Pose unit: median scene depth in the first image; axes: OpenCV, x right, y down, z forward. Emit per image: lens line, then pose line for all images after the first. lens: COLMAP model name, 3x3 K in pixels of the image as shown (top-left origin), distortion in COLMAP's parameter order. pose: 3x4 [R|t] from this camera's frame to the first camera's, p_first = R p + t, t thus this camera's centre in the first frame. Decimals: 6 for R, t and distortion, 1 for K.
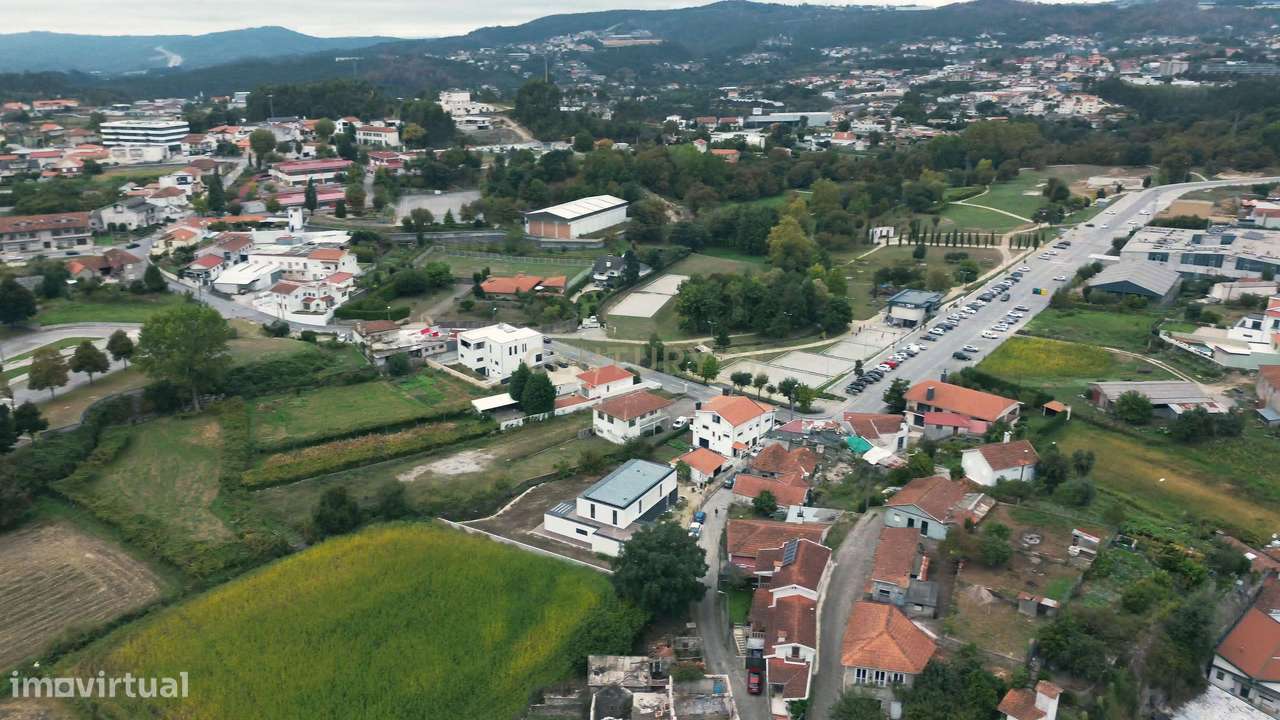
lens RADIAL K [[928.2, 0, 642.2], [0, 928.2, 373.1], [0, 0, 1]] dist [0.073786, -0.070921]
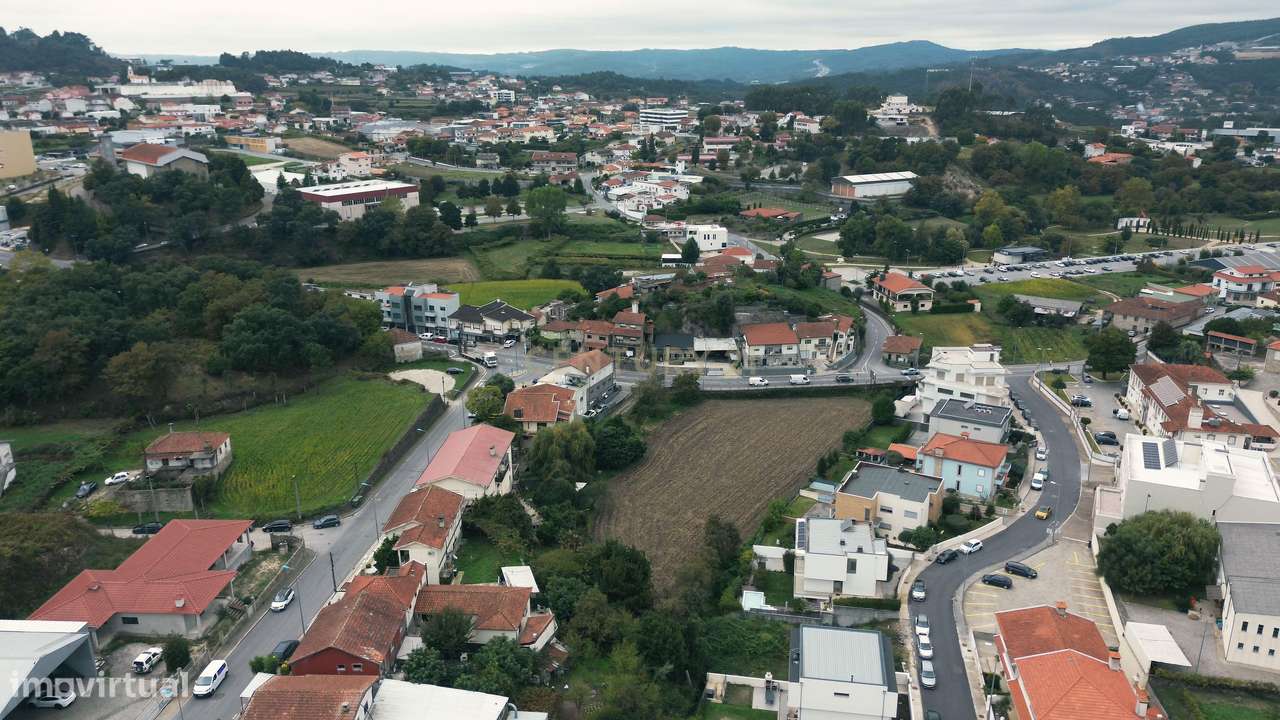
lens RADIAL K [[928.2, 0, 650.5], [0, 928.2, 364.6], [0, 0, 1]] dist [0.073786, -0.070921]
pose [[0.805427, 0.191680, -0.560844, 0.750281], [-0.203059, 0.978234, 0.042718, 0.147767], [0.556825, 0.079479, 0.826819, -0.433185]]
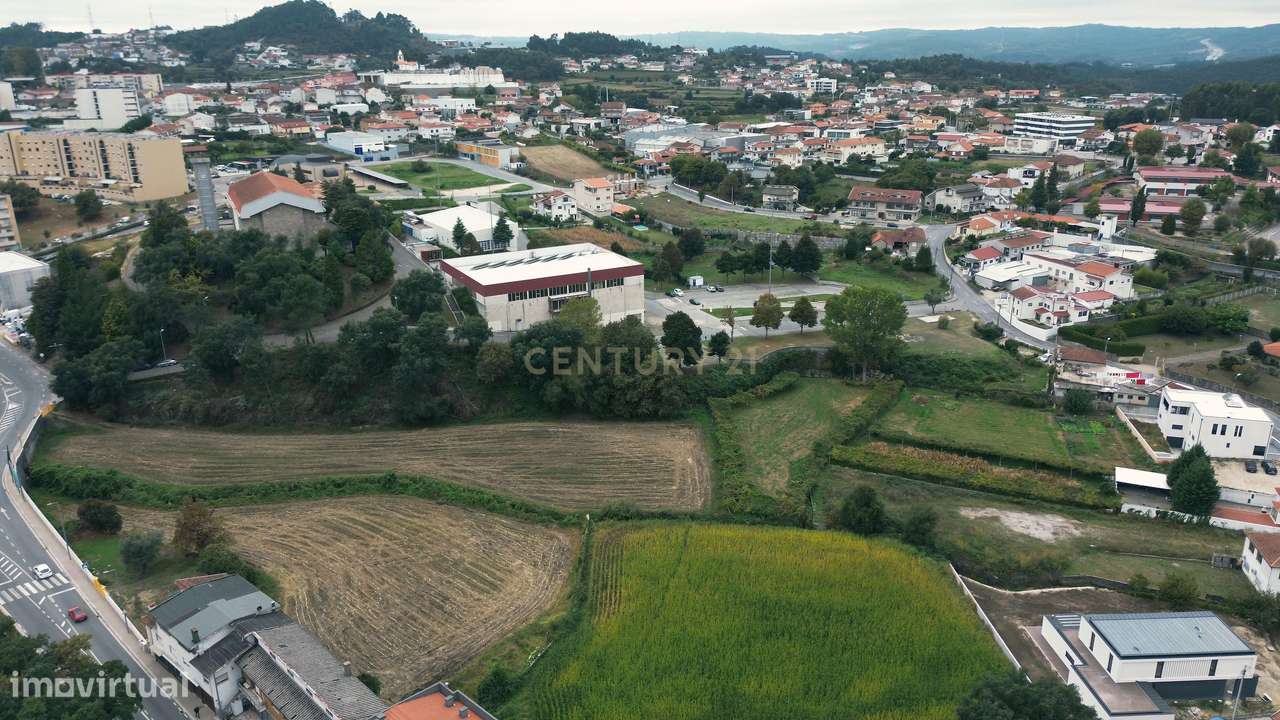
lens RADIAL K [[928.2, 0, 641.8], [0, 928.2, 369.4], [0, 0, 1]] dist [0.073786, -0.070921]
pose [[0.564464, 0.283852, -0.775119, 0.181016], [-0.281098, 0.948992, 0.142821, -0.047552], [0.776122, 0.137267, 0.615462, 0.123447]]
